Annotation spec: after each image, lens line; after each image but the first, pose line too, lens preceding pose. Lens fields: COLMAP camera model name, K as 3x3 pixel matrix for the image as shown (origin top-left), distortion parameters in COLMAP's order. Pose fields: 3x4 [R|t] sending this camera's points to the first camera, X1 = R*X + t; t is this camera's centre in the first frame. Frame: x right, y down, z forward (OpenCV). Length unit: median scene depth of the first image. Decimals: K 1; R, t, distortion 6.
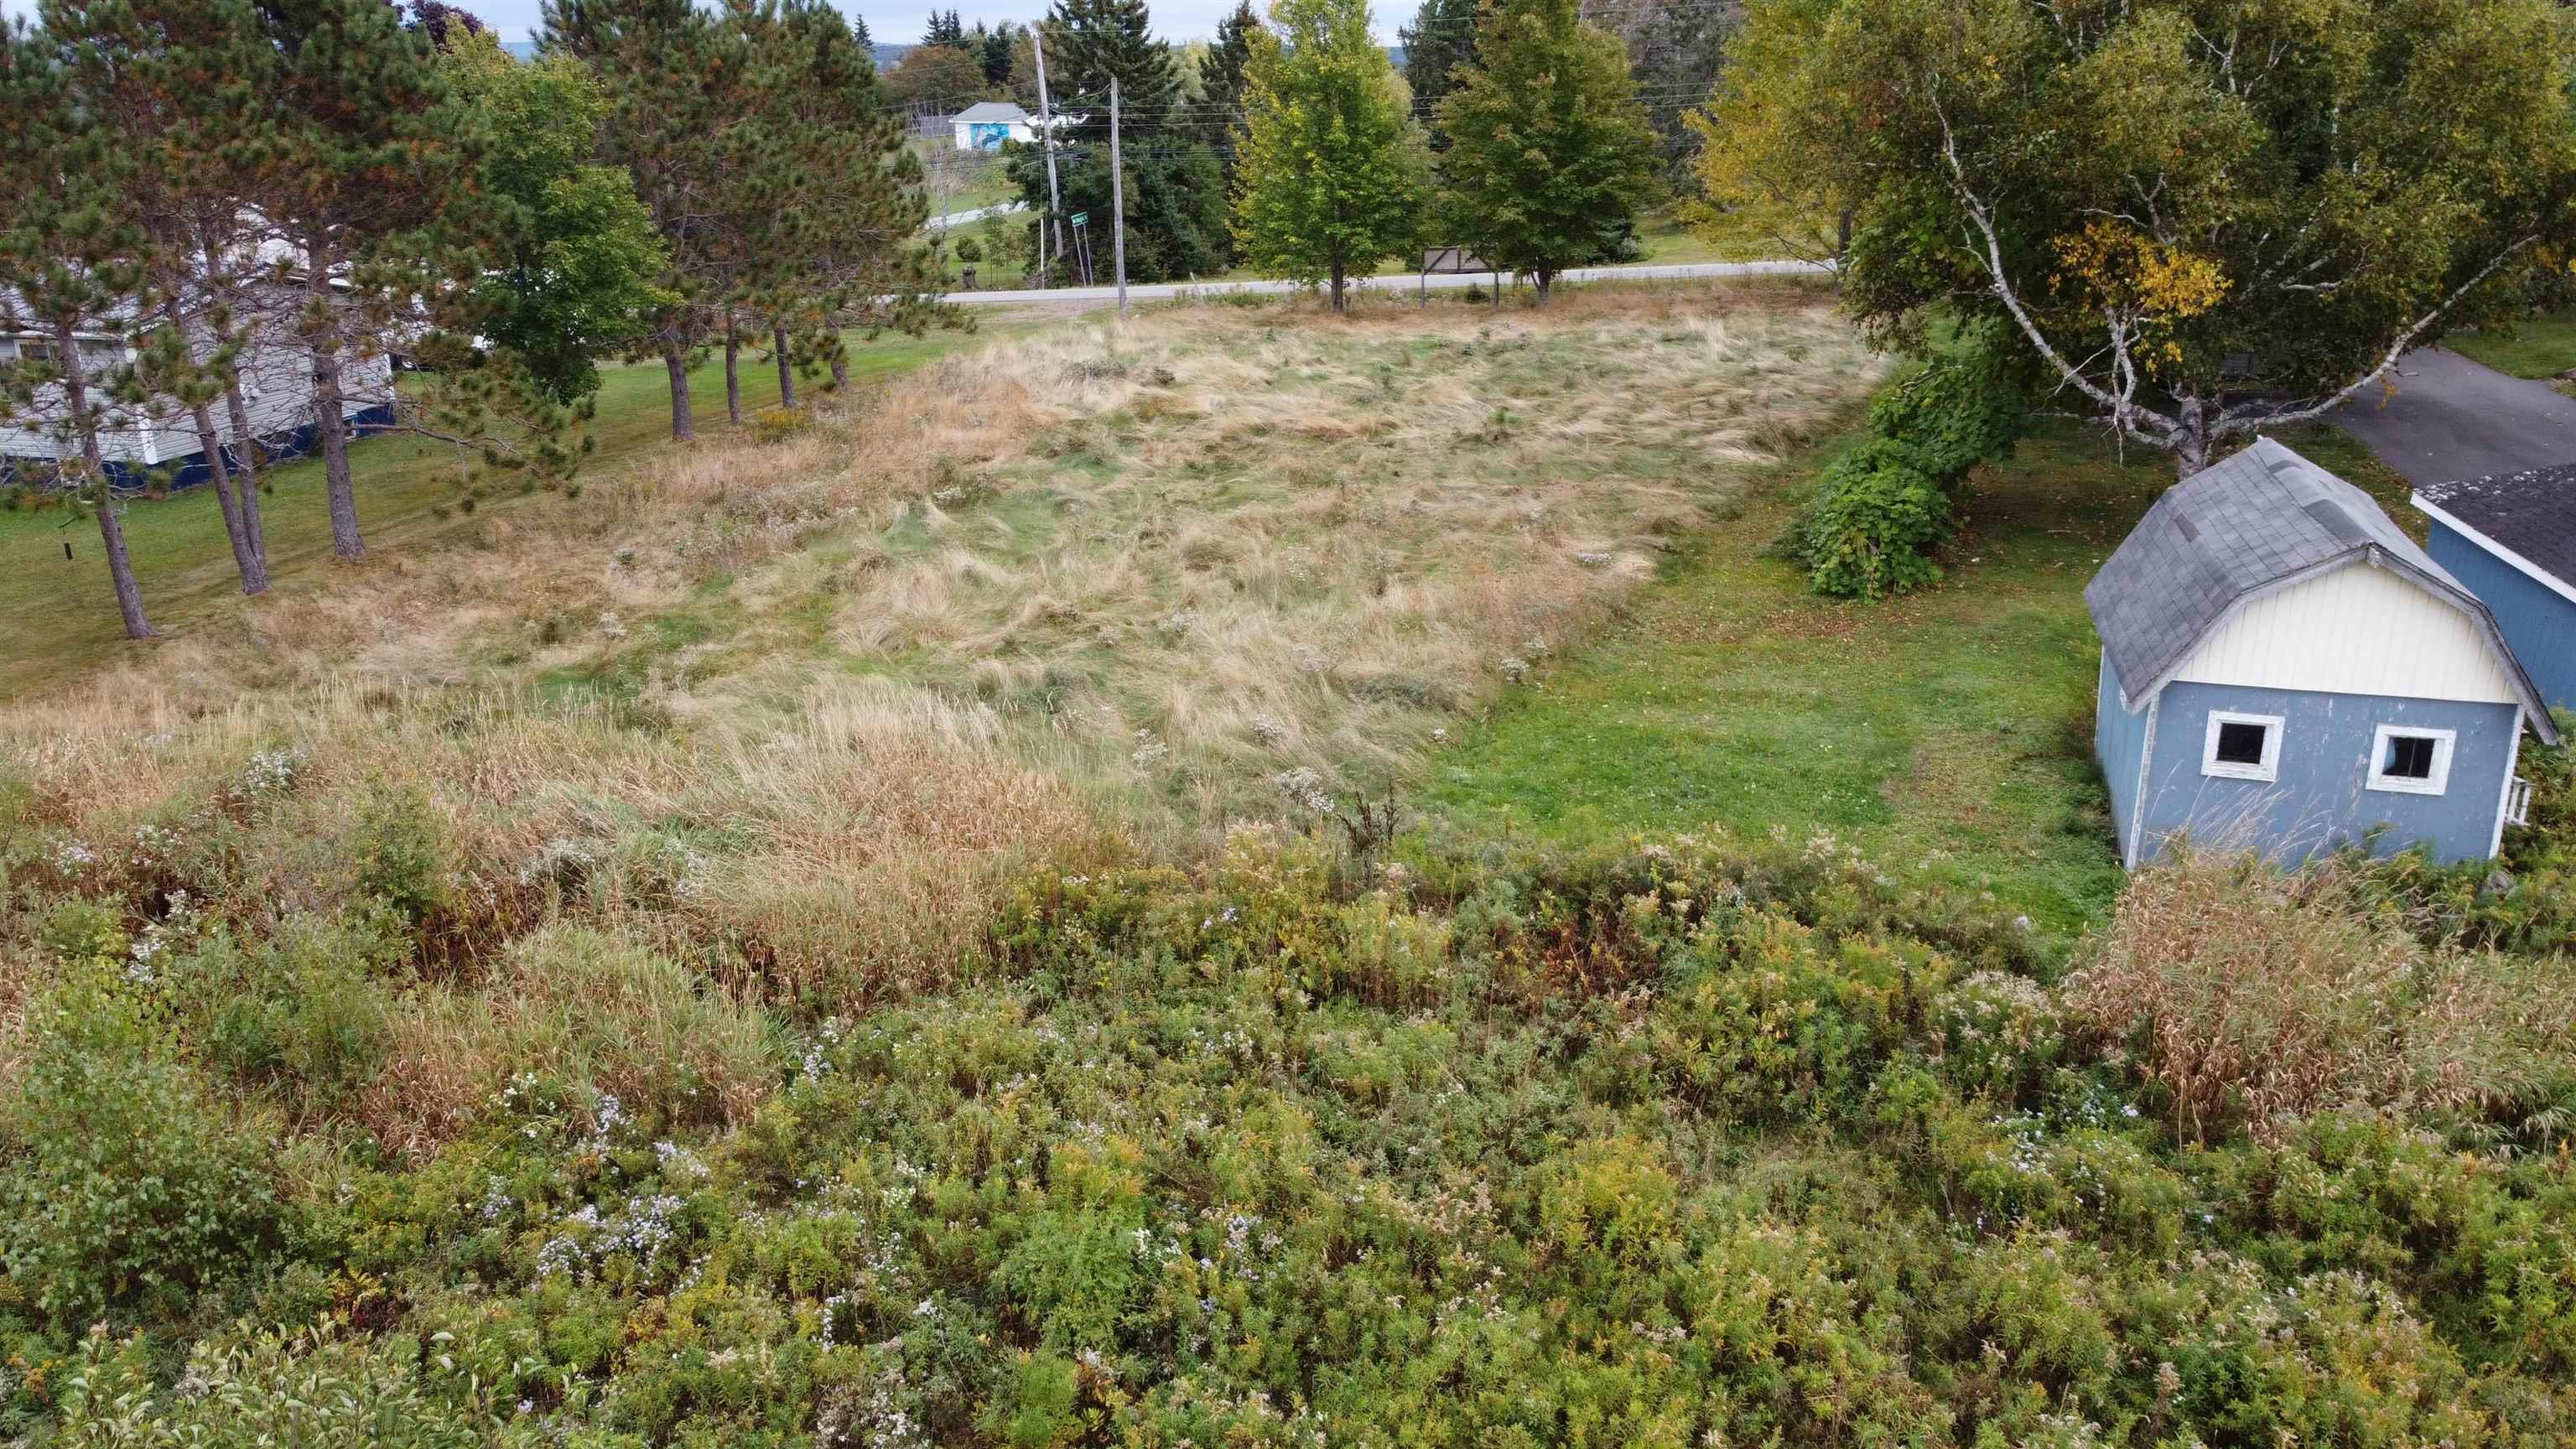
lens RADIAL K [[1949.2, 0, 1298.3], [0, 1949.2, 724.7], [0, 0, 1]] dist [0.010050, -0.012049]
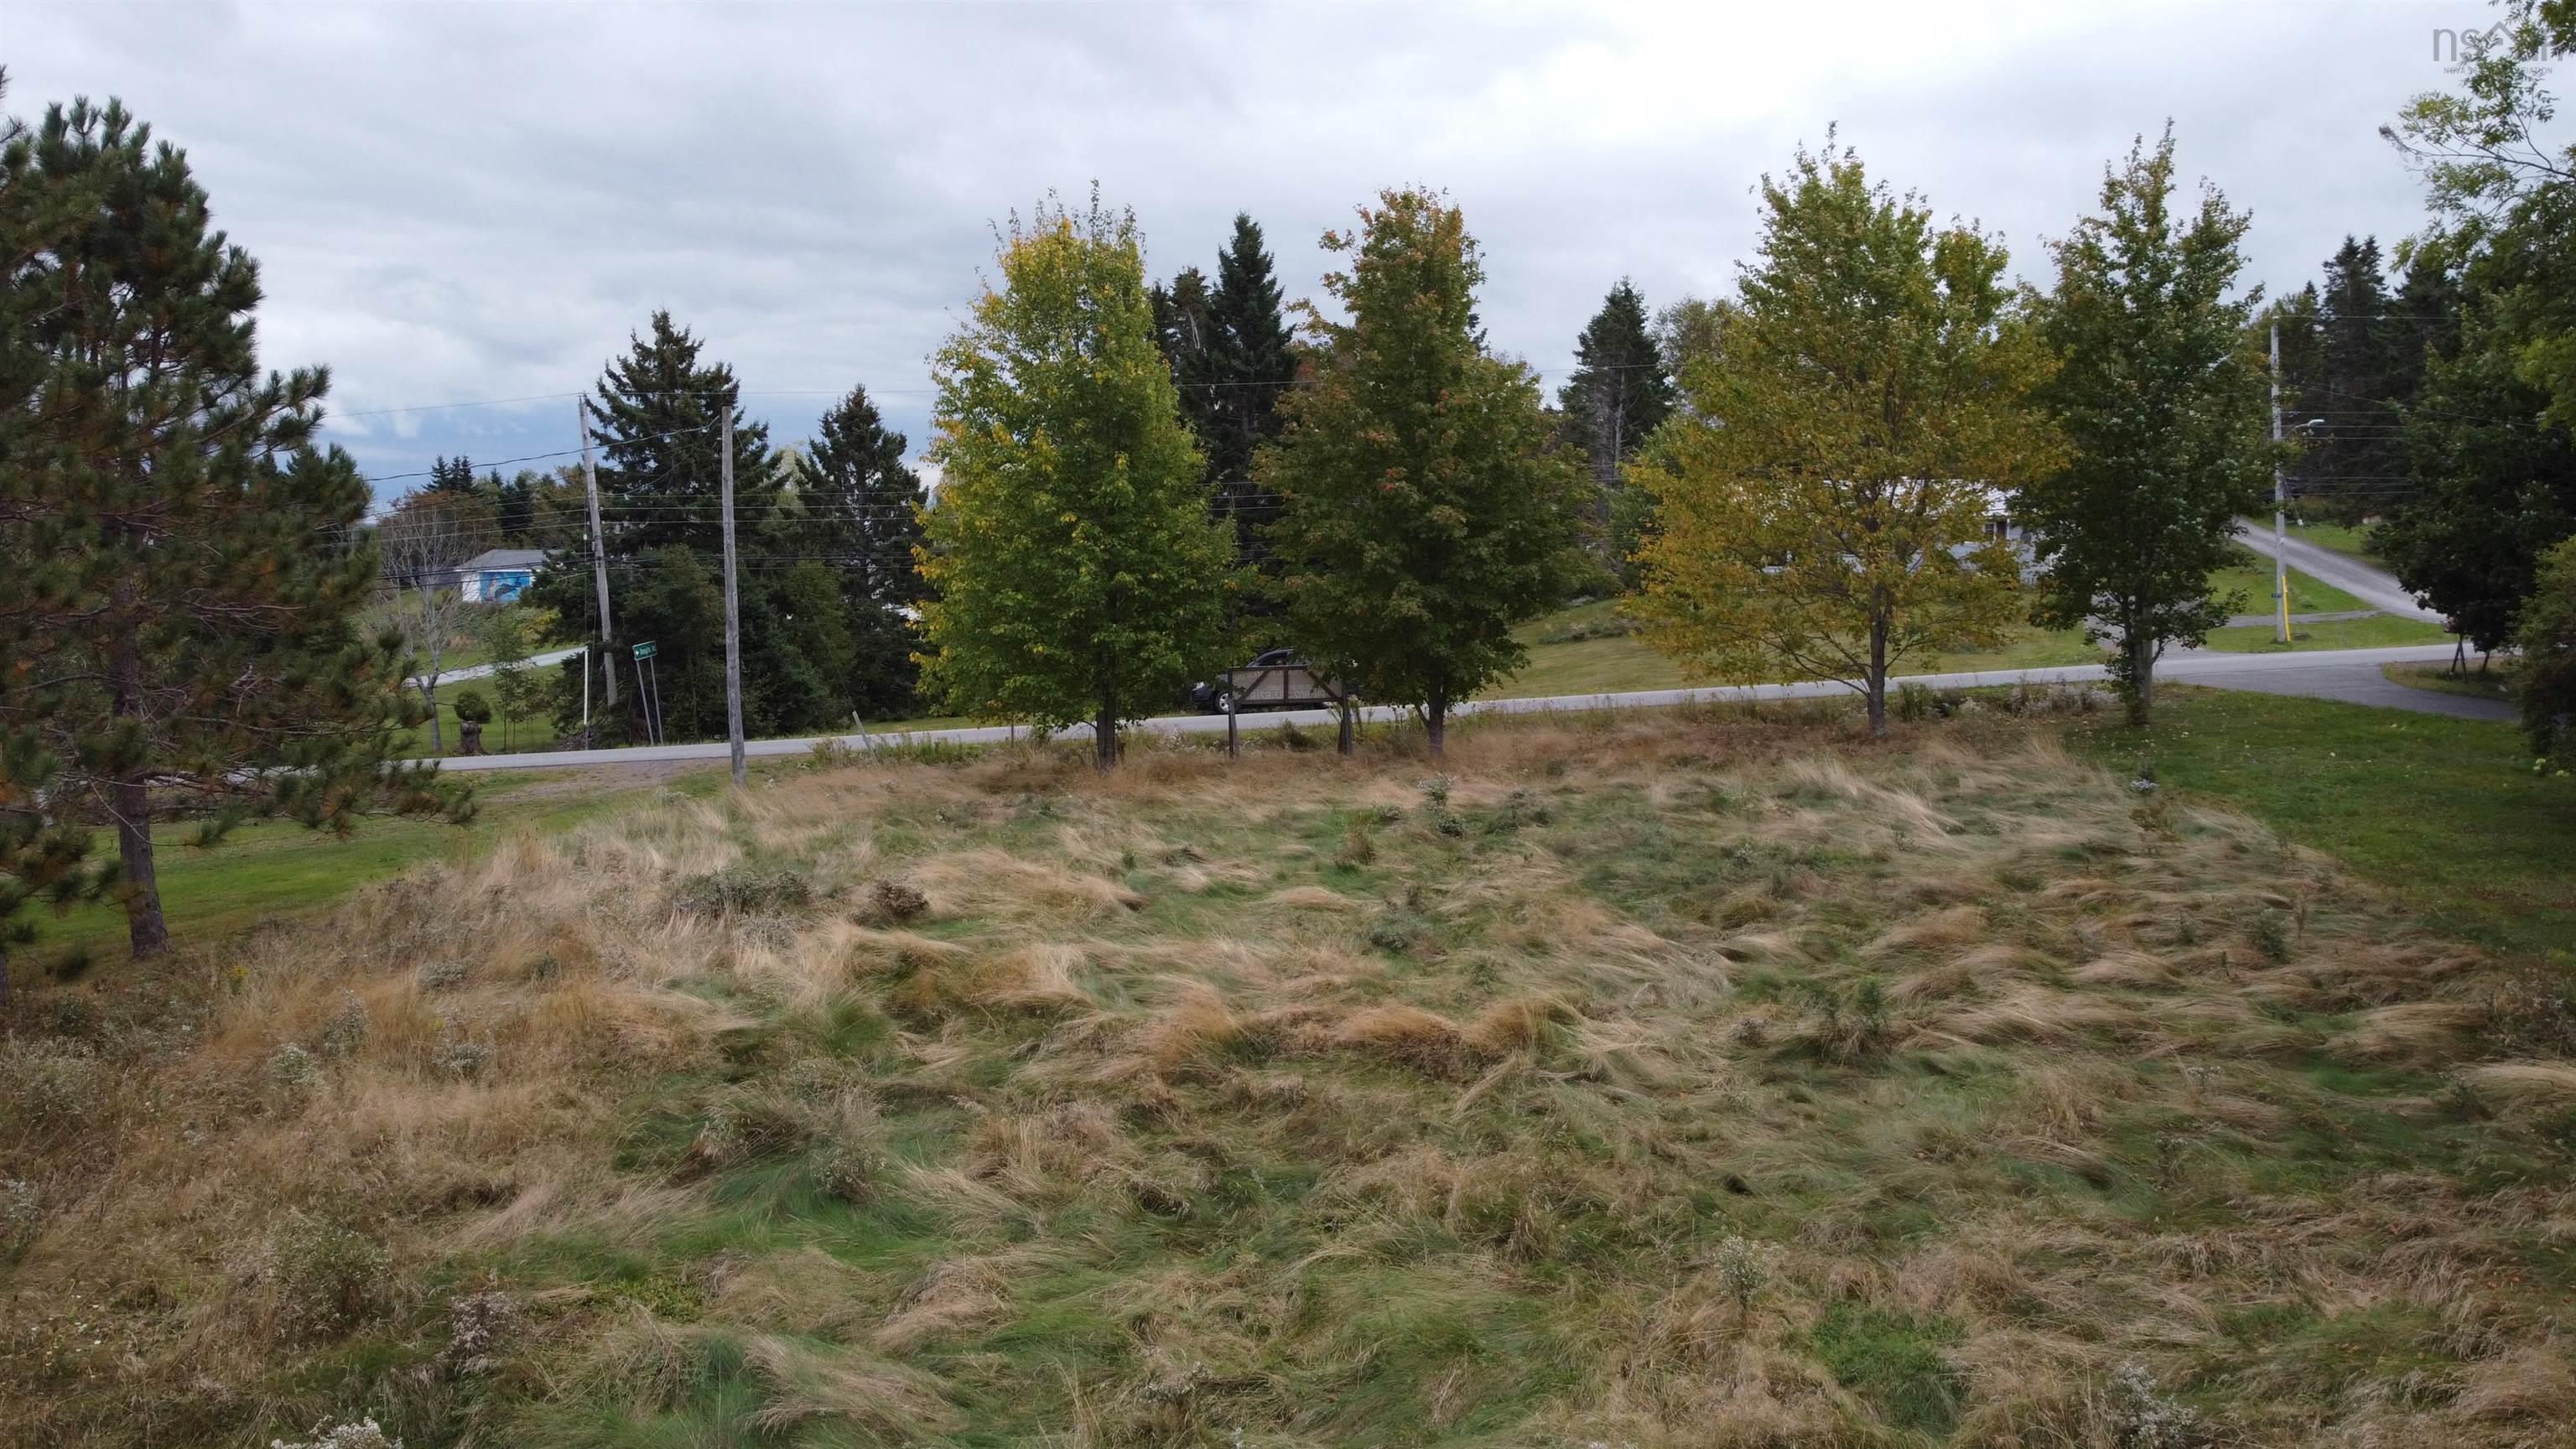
lens RADIAL K [[1952.1, 0, 1300.5], [0, 1952.1, 716.6], [0, 0, 1]] dist [0.014964, -0.011930]
pose [[0.972191, -0.016399, 0.233614, -0.139485], [0.071509, 0.970690, -0.229449, -0.176403], [-0.223004, 0.239773, 0.944869, 0.865072]]
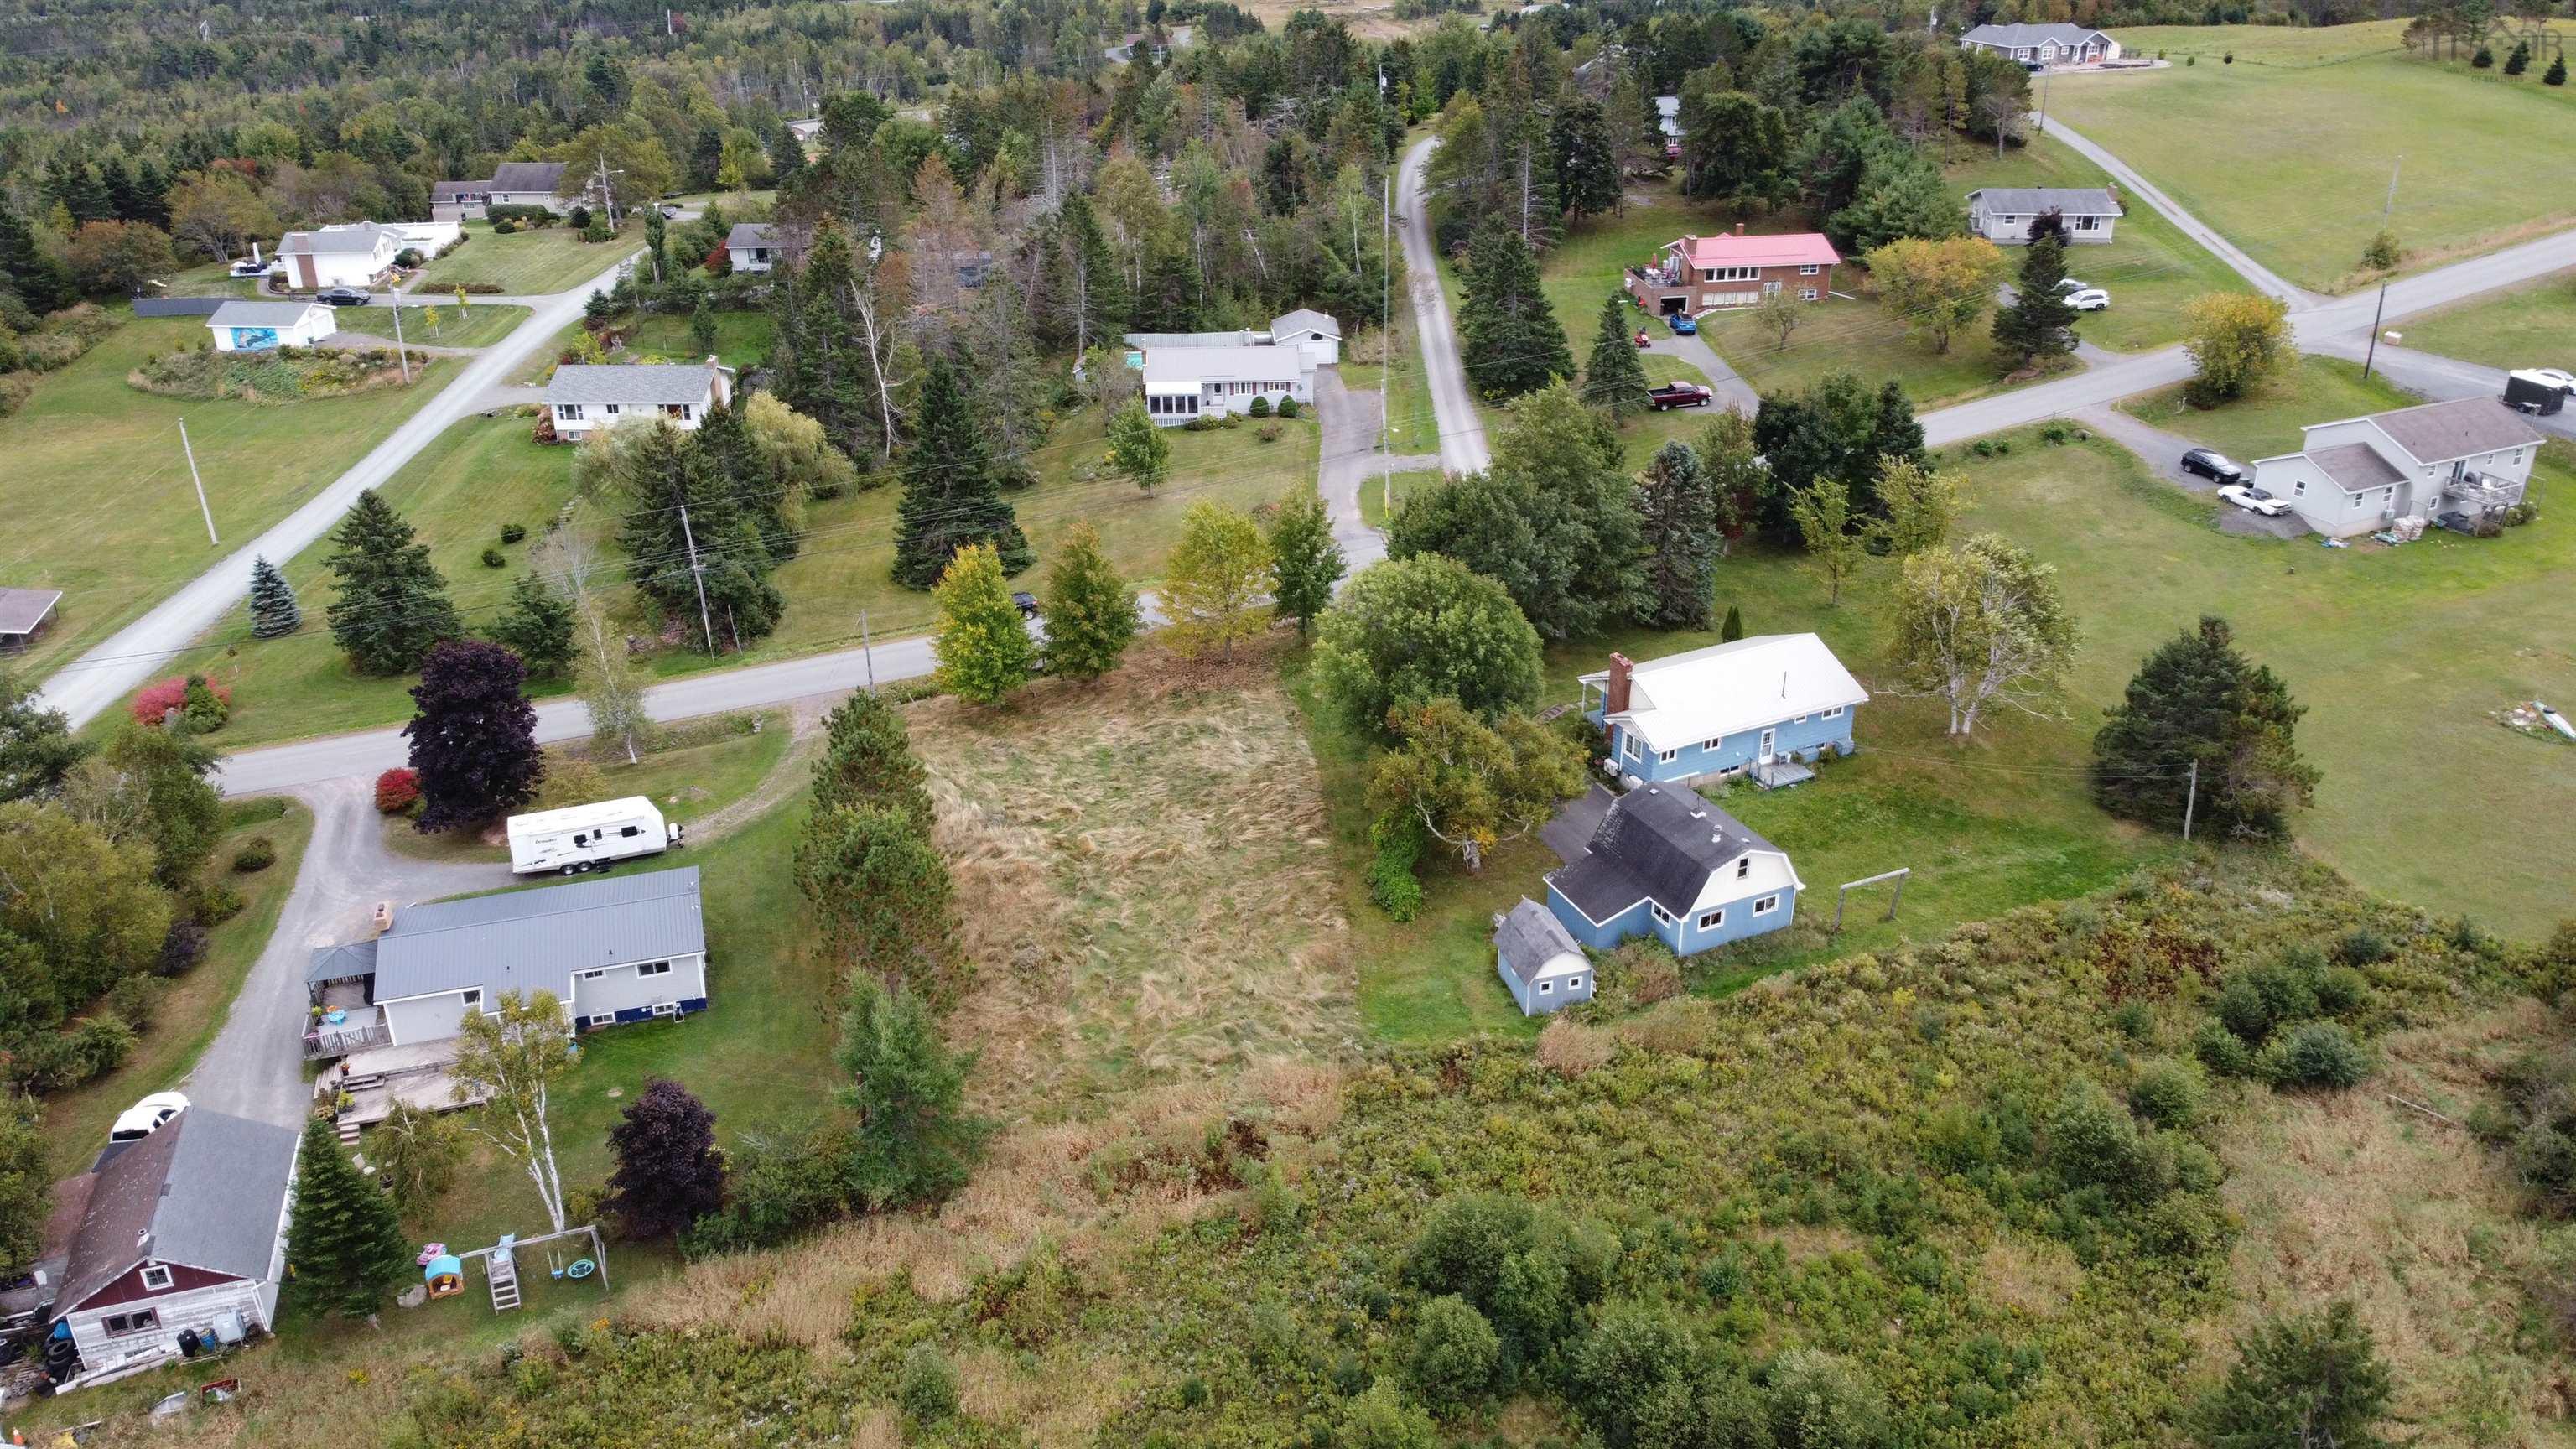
lens RADIAL K [[1945.1, 0, 1299.5], [0, 1945.1, 726.3], [0, 0, 1]] dist [0.013613, -0.014869]
pose [[0.851495, -0.221894, 0.475100, -1.427454], [0.167203, 0.973651, 0.155072, -0.963061], [-0.496991, -0.052604, 0.866160, -1.853310]]
